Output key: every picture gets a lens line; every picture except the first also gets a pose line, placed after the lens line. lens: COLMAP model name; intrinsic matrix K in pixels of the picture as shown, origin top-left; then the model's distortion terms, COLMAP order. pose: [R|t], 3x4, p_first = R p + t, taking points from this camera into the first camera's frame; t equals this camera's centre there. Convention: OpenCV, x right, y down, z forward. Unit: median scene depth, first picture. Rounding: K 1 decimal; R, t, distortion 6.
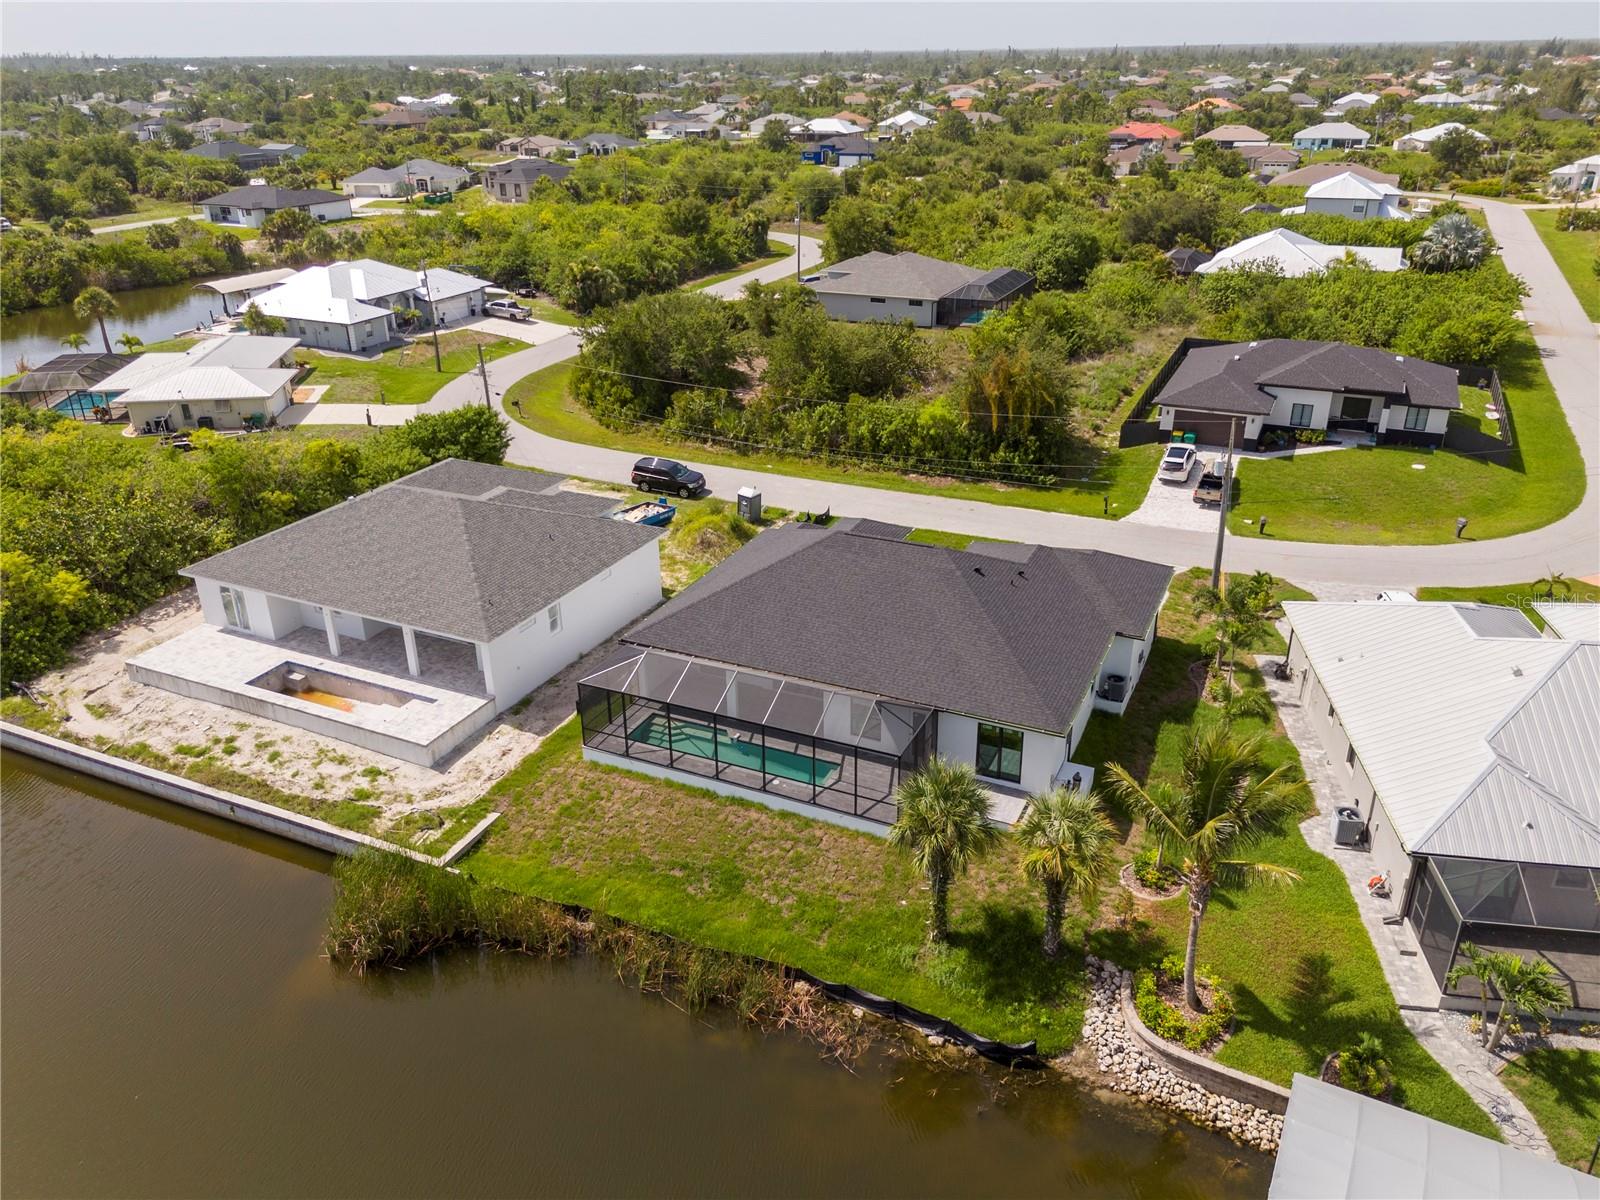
lens RADIAL K [[1185.3, 0, 802.5], [0, 1185.3, 598.3], [0, 0, 1]] dist [0.057748, -0.046902]
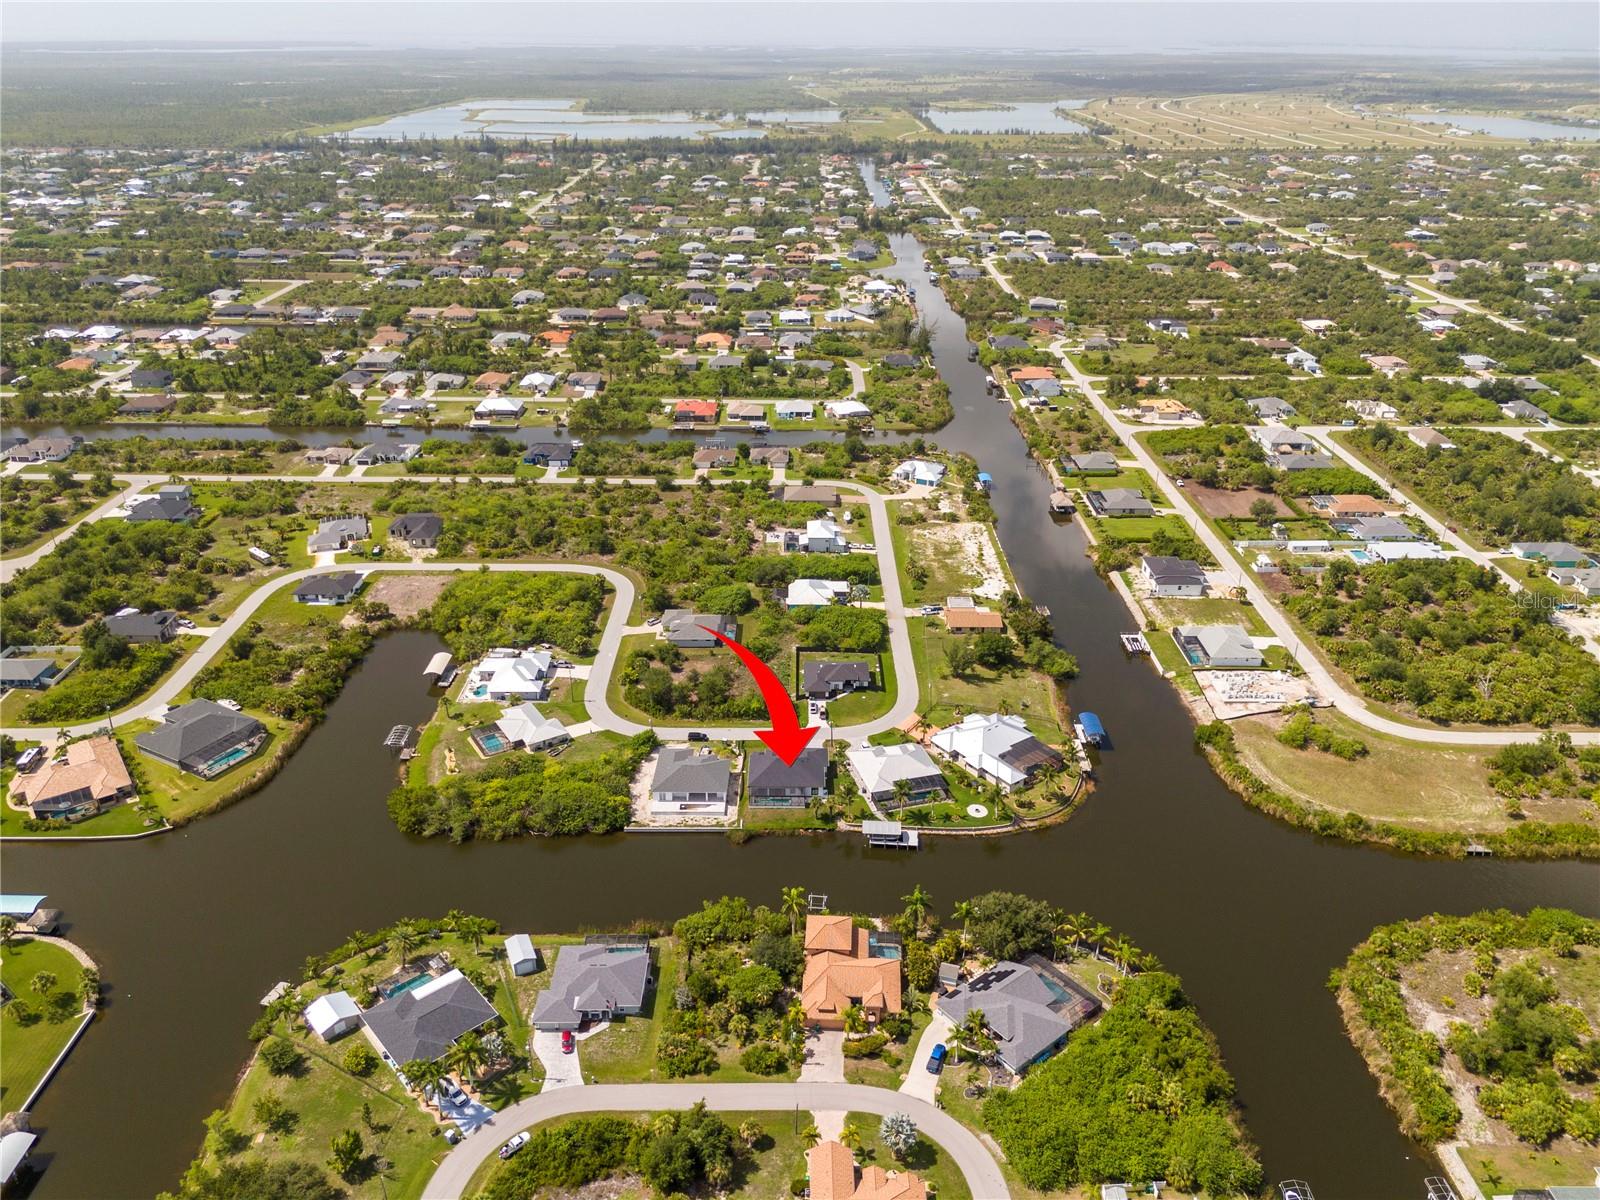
lens RADIAL K [[1178.4, 0, 800.0], [0, 1178.4, 600.0], [0, 0, 1]] dist [0.115059, -0.176494]
pose [[0.906998, -0.169639, 0.385458, -1.803907], [0.163373, 0.985336, 0.049222, -1.000366], [-0.388155, 0.018329, 0.921412, -4.013888]]
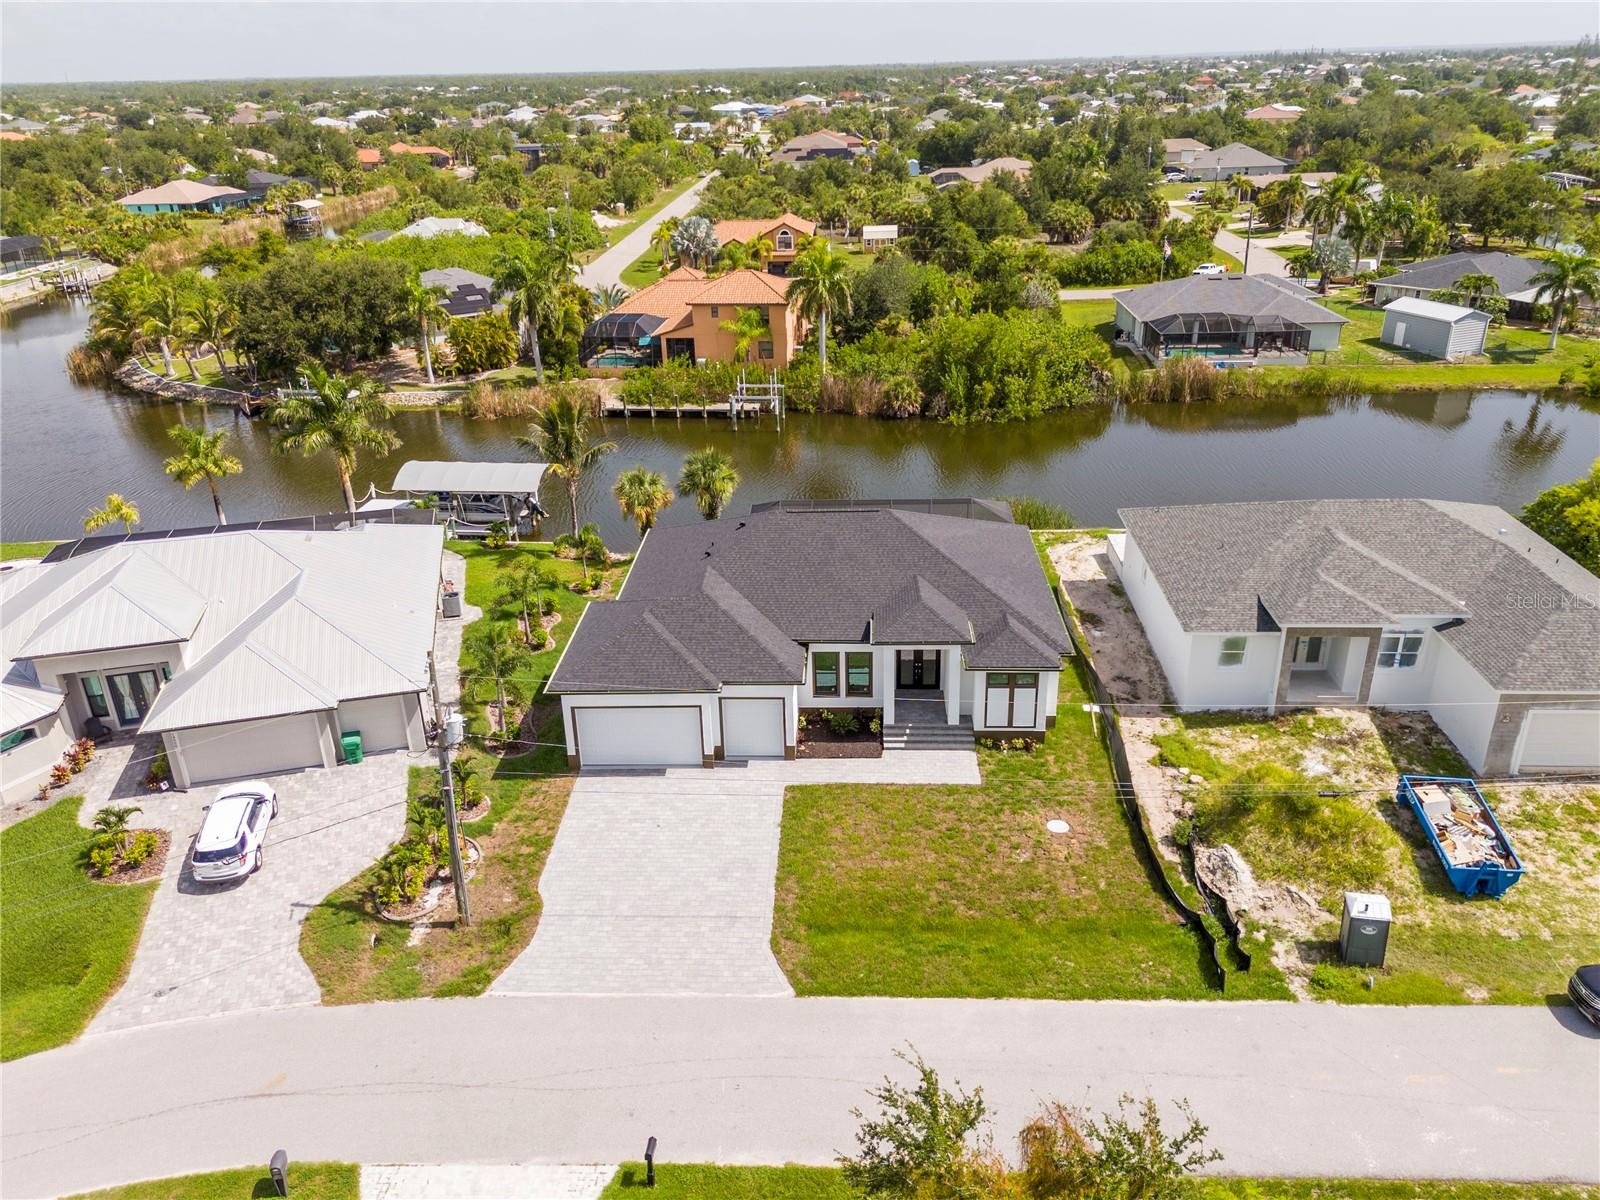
lens RADIAL K [[1185.3, 0, 802.5], [0, 1185.3, 598.3], [0, 0, 1]] dist [0.057748, -0.046902]
pose [[-0.924204, 0.183372, -0.334996, 0.417205], [-0.130013, 0.673711, 0.727468, -0.676226], [0.359088, 0.715883, -0.598806, 1.521466]]
